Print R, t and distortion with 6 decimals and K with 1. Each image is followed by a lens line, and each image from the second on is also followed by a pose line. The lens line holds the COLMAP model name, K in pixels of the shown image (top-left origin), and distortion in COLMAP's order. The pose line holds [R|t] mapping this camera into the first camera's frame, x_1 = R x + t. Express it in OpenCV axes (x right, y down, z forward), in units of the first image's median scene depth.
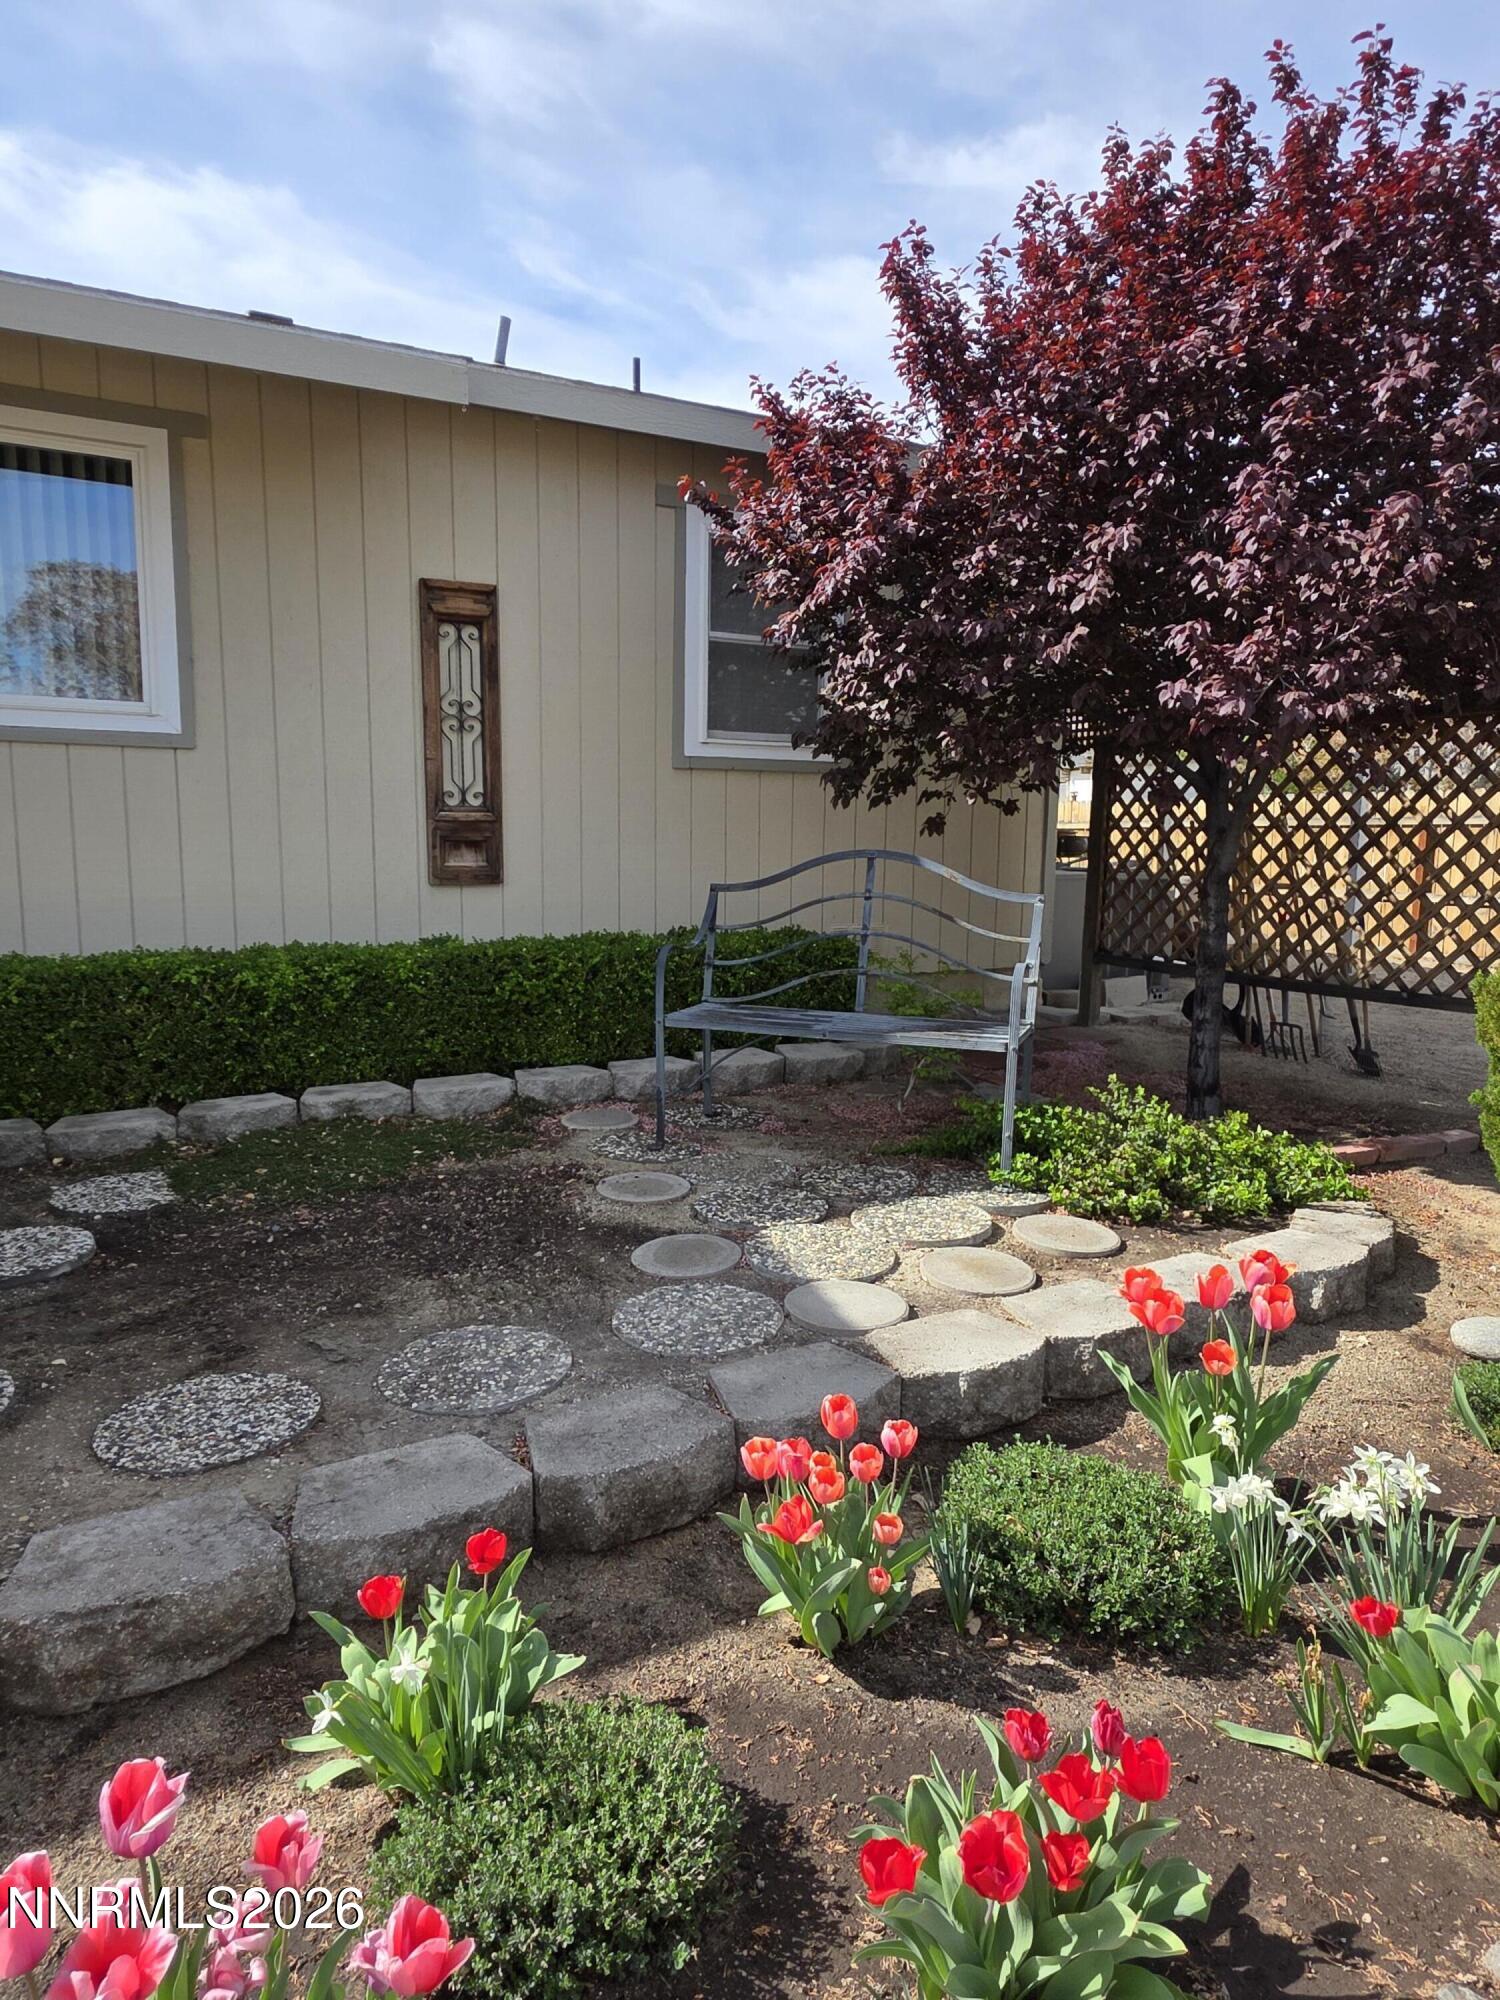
lens RADIAL K [[1188.3, 0, 734.6], [0, 1188.3, 997.4], [0, 0, 1]] dist [0.005414, -0.004948]
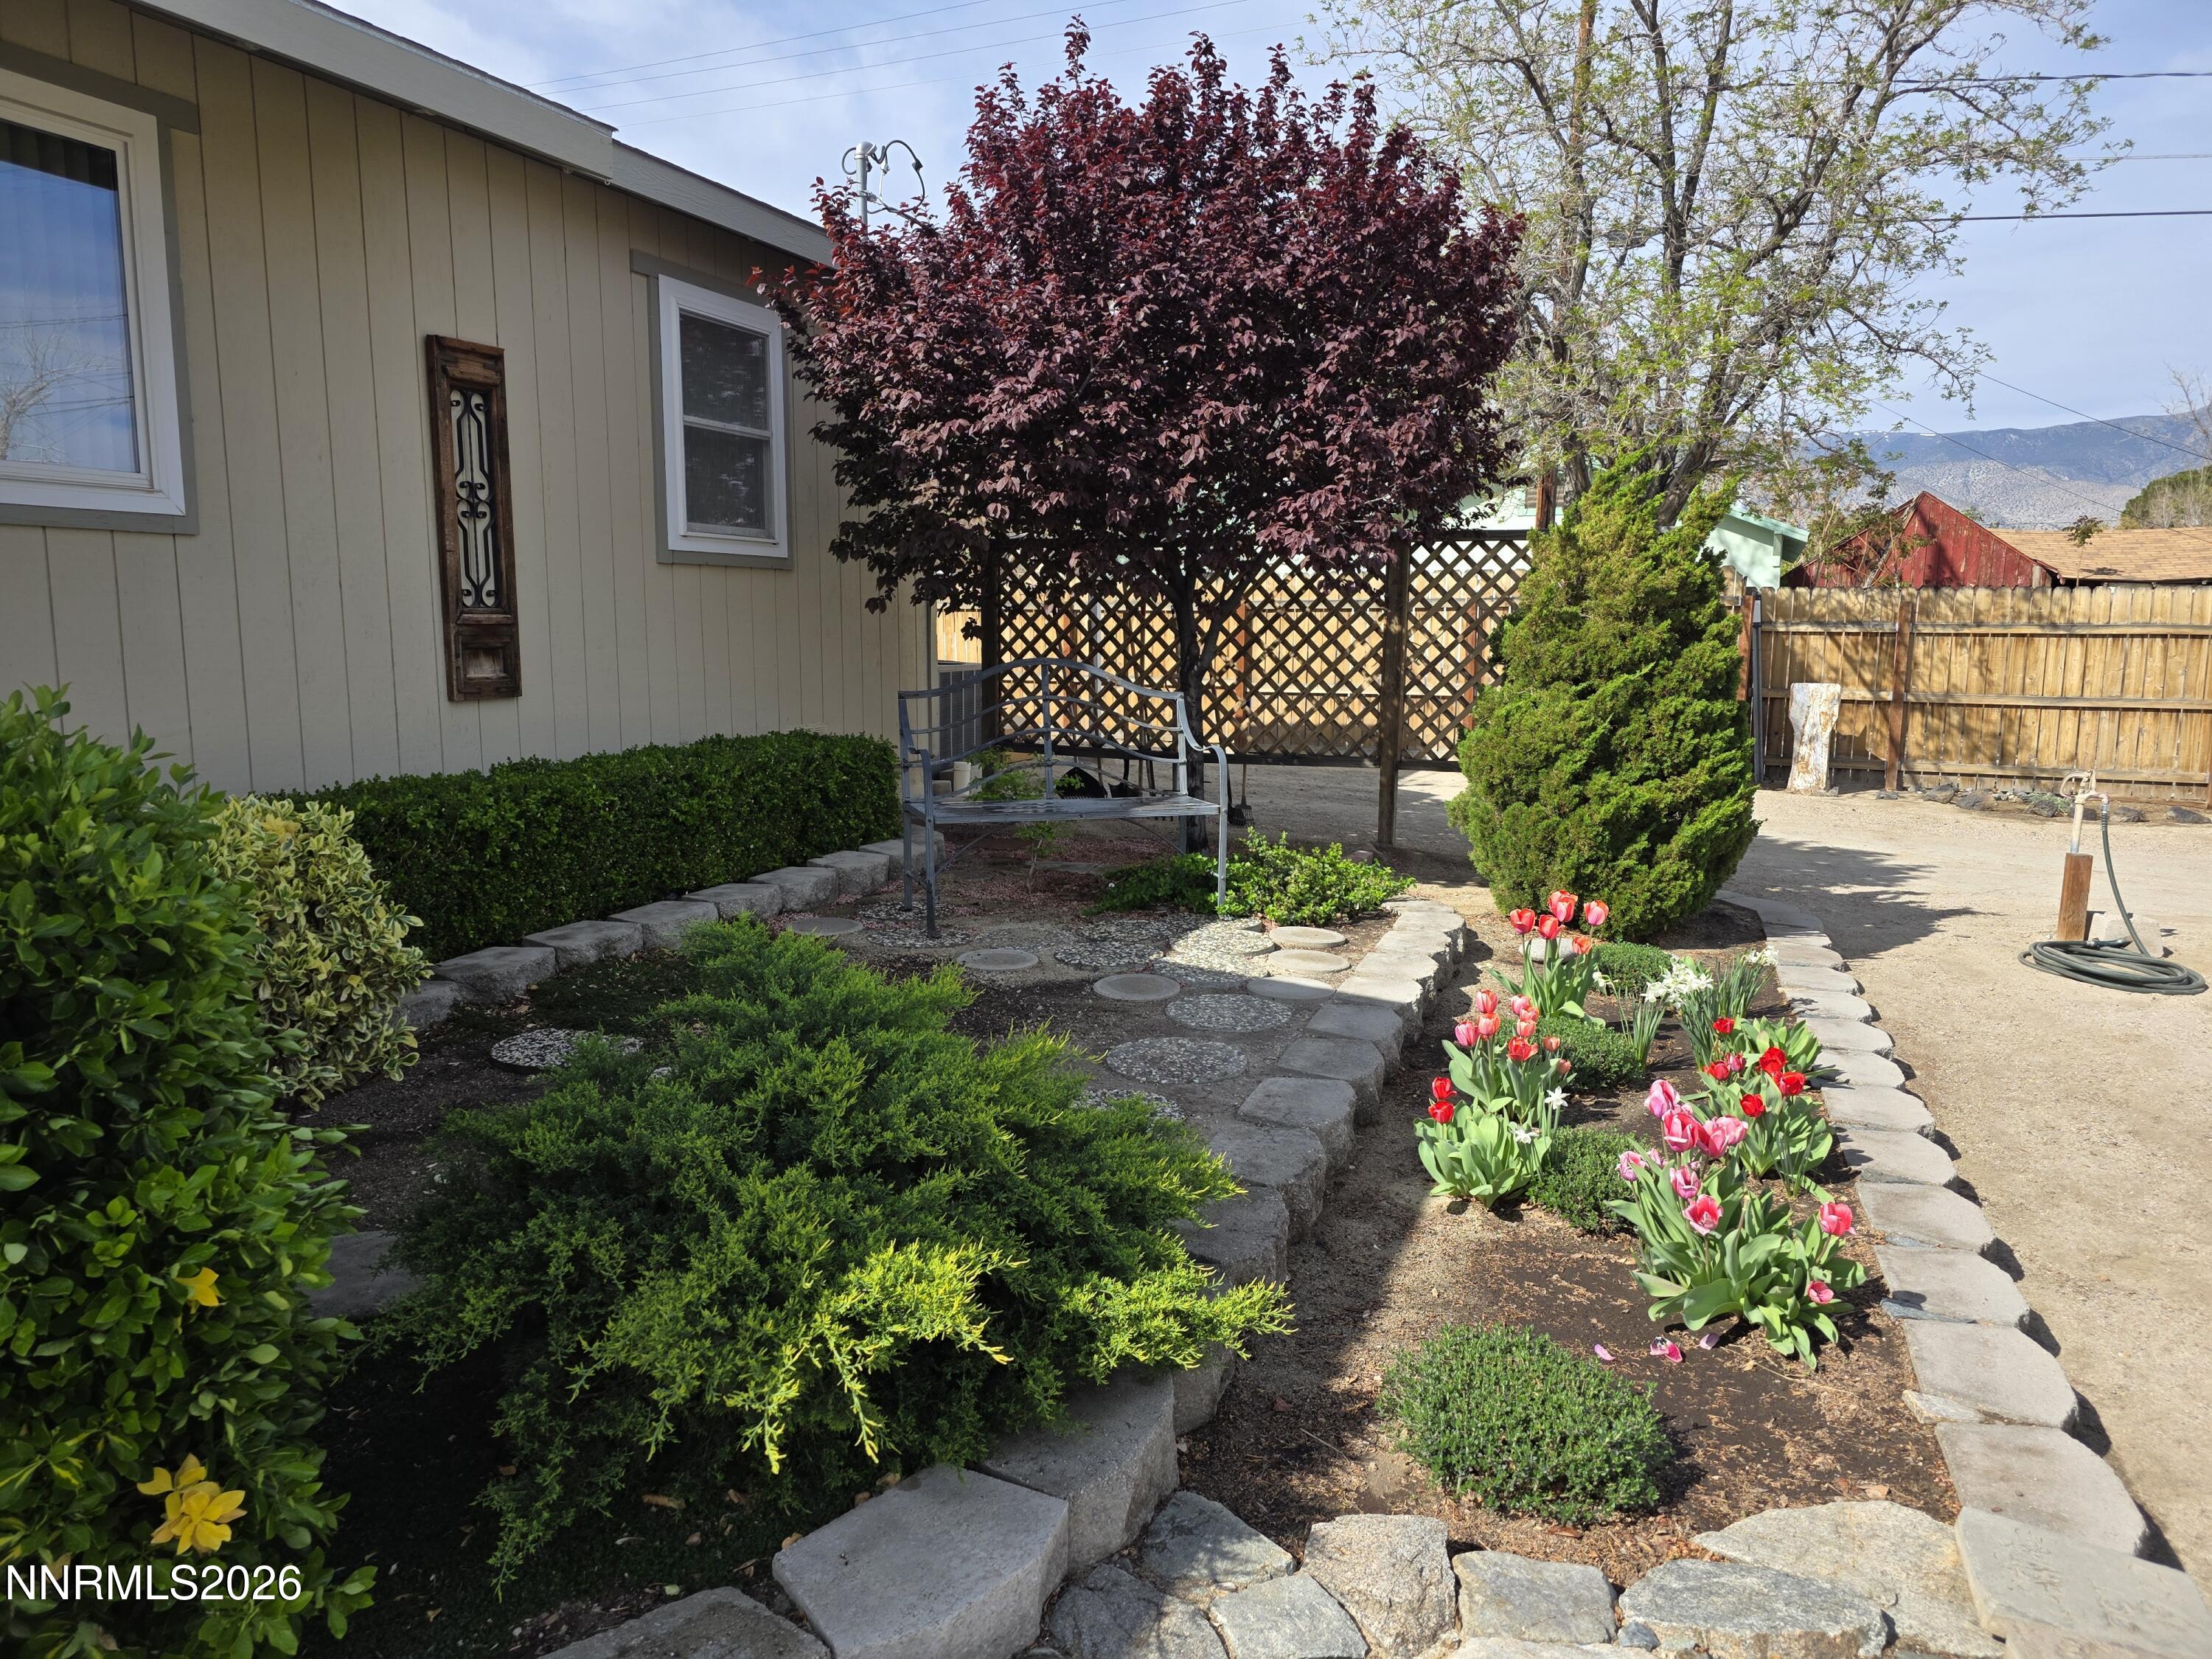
lens RADIAL K [[1473.6, 0, 1117.1], [0, 1473.6, 835.7], [0, 0, 1]] dist [0.058204, -0.063689]
pose [[0.761088, -0.097660, 0.641255, -0.728550], [0.084729, 0.995099, 0.050985, -0.017183], [-0.643091, 0.015529, 0.765632, -0.129872]]
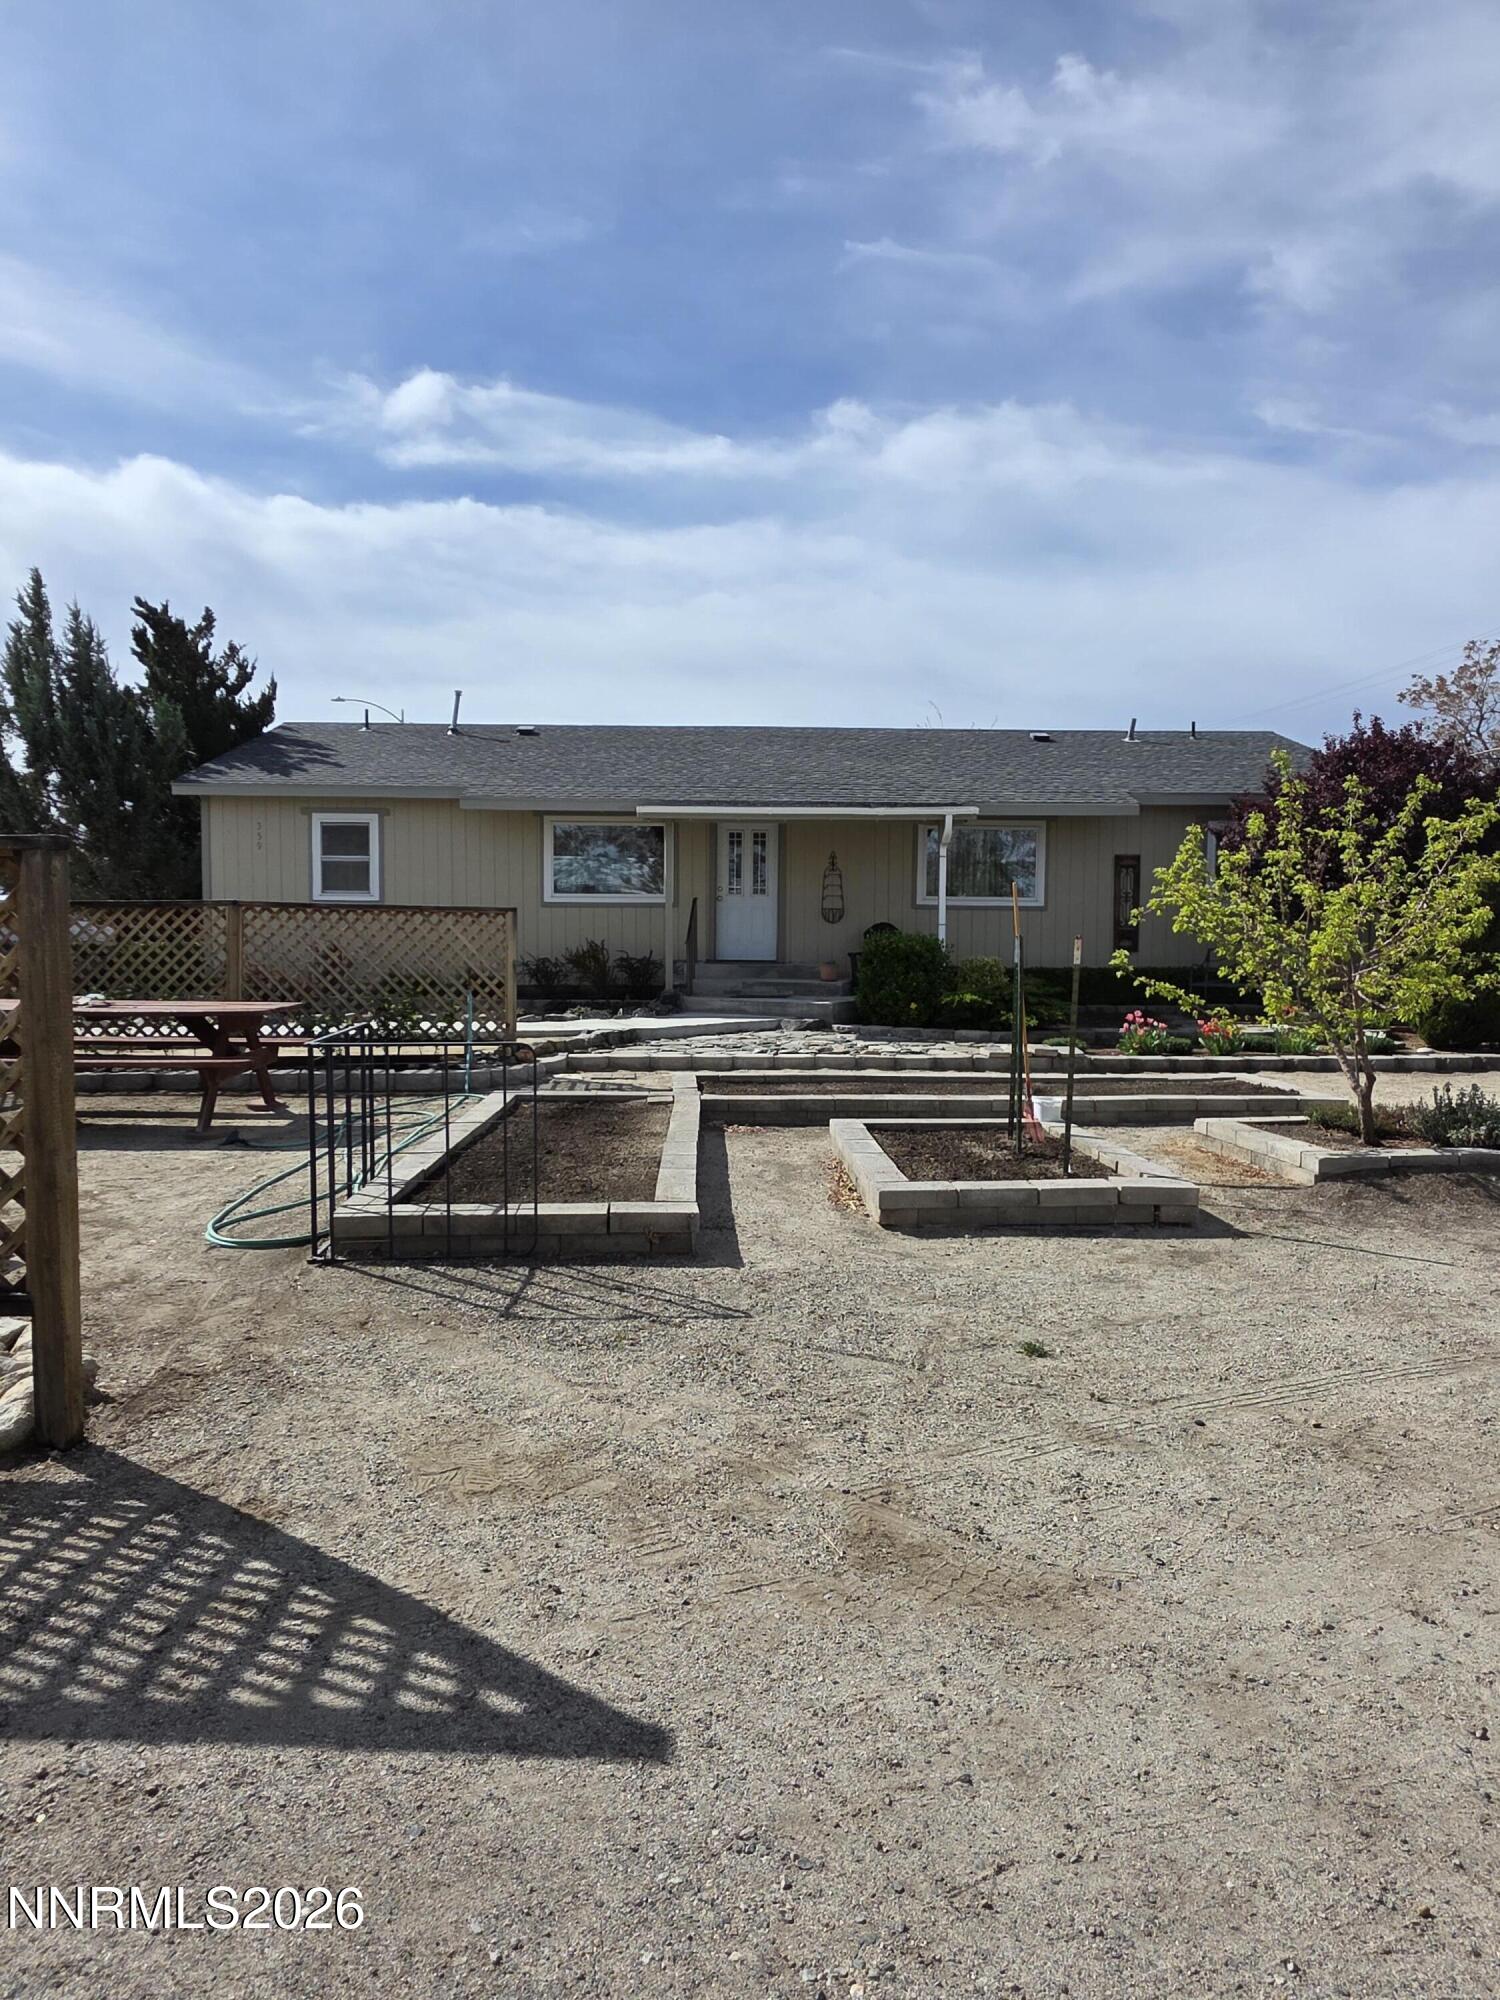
lens RADIAL K [[1188.3, 0, 737.0], [0, 1188.3, 1002.3], [0, 0, 1]] dist [0.005414, -0.004948]
pose [[0.892809, 0.019742, -0.450002, 0.328472], [-0.056741, 0.996010, -0.068879, 0.384684], [0.446847, 0.087029, 0.890367, -2.734197]]
